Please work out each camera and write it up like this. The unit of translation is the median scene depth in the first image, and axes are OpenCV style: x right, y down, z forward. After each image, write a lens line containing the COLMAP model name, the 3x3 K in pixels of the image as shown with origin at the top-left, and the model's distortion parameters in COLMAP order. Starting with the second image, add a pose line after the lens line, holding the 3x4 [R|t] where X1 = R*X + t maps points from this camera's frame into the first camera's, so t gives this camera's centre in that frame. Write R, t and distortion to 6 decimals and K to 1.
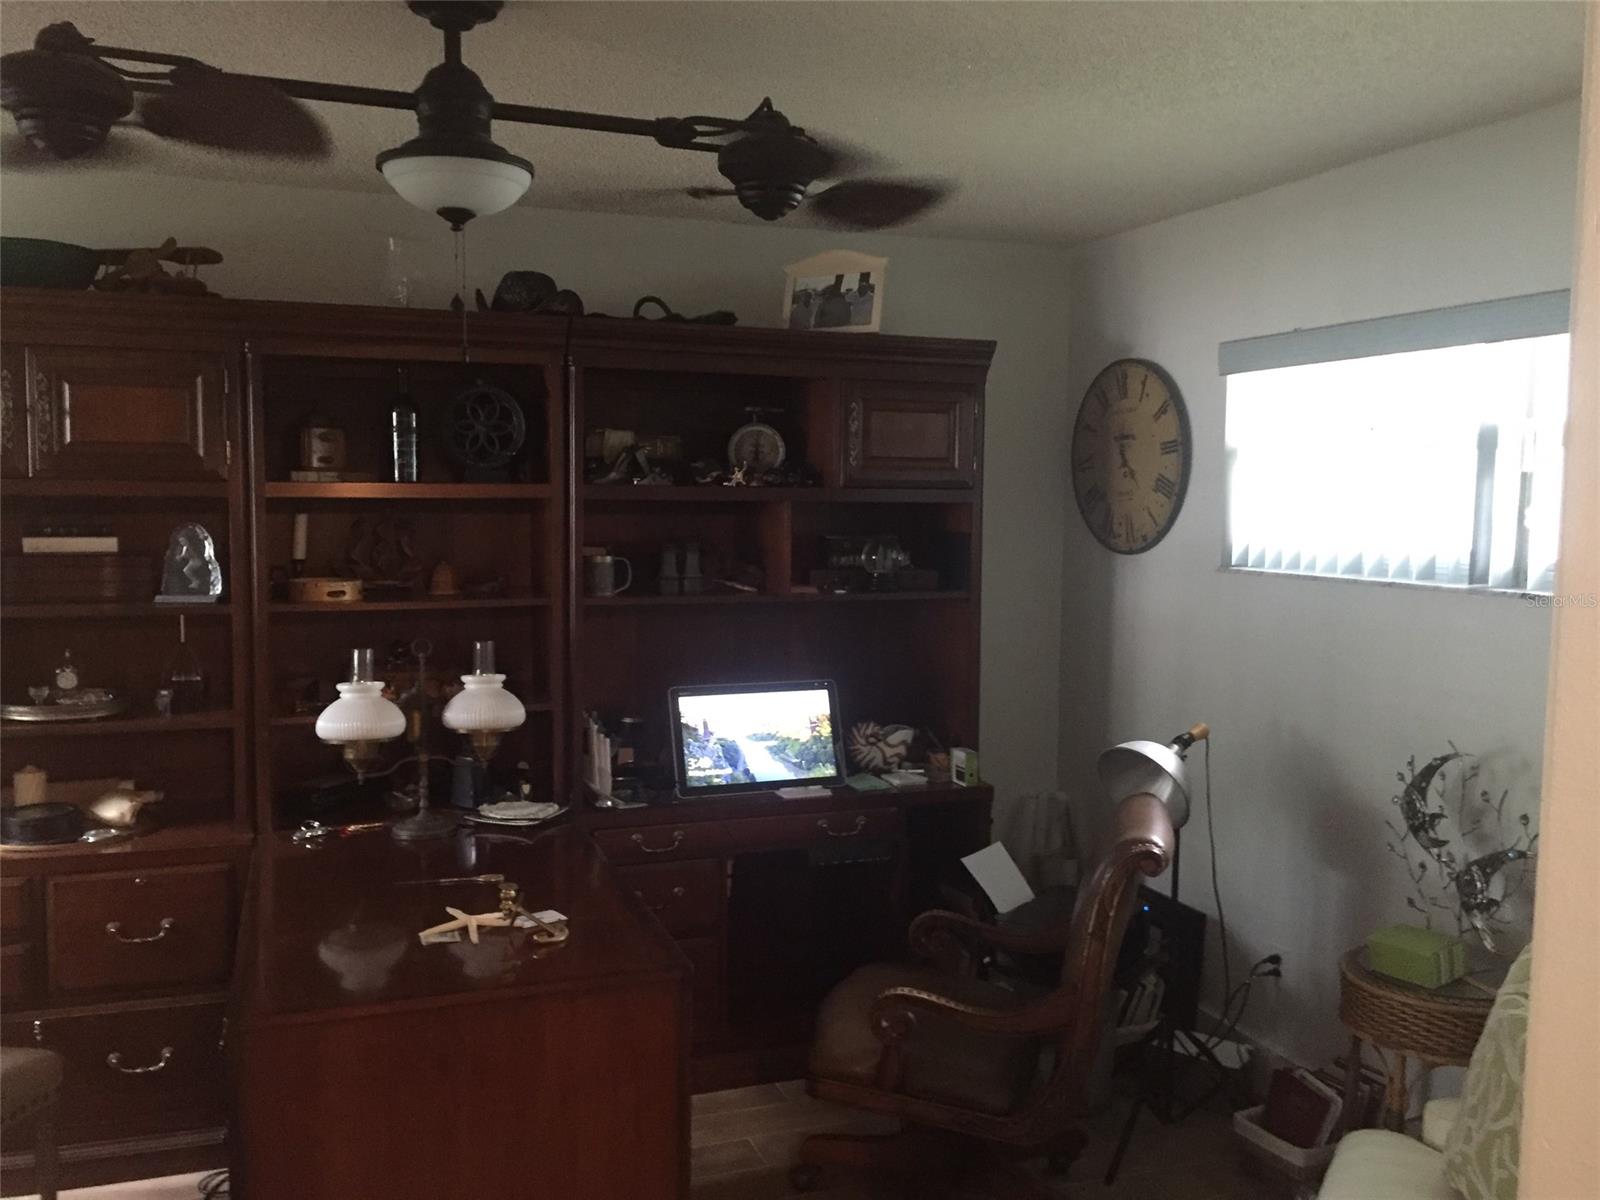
lens RADIAL K [[1367.9, 0, 796.8], [0, 1367.9, 598.6], [0, 0, 1]] dist [0.016153, 0.003782]
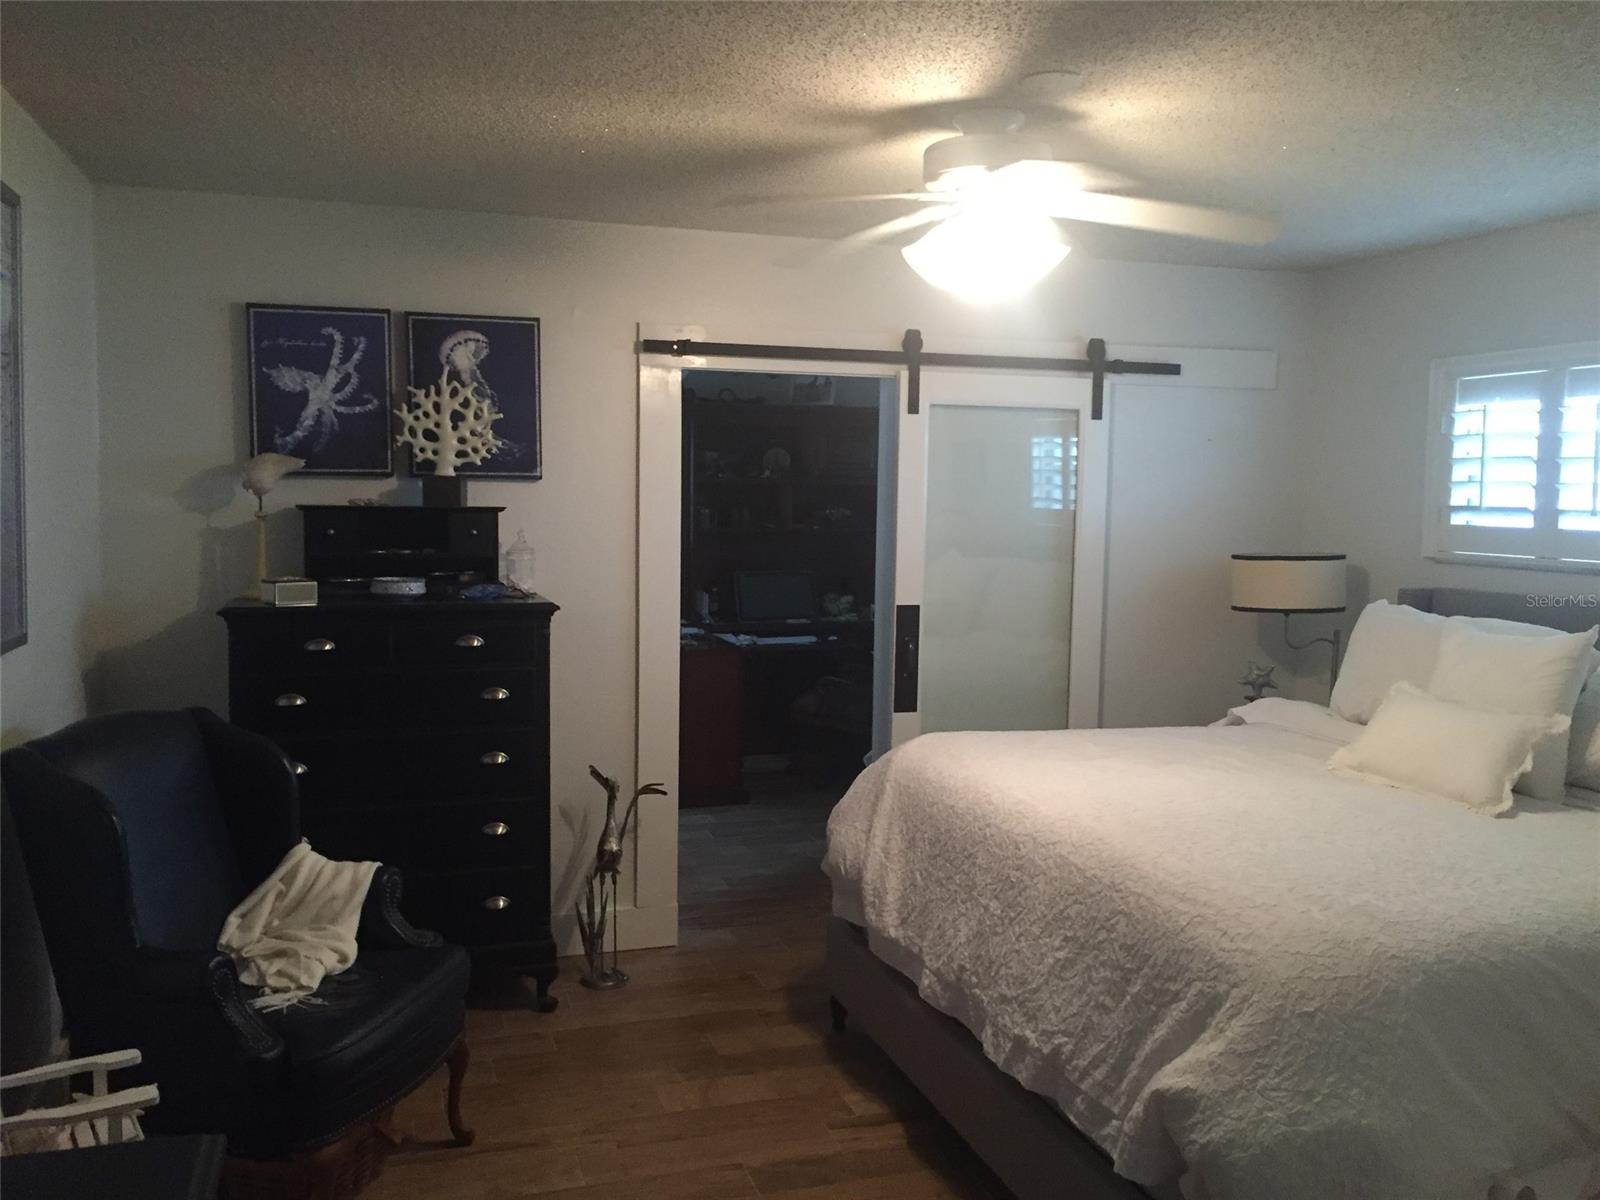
lens RADIAL K [[1367.9, 0, 801.7], [0, 1367.9, 599.7], [0, 0, 1]] dist [0.016153, 0.003782]
pose [[0.999356, -0.003246, -0.035745, 0.084779], [0.002356, 0.999687, -0.024920, 0.159049], [0.035815, 0.024819, 0.999050, -1.103860]]
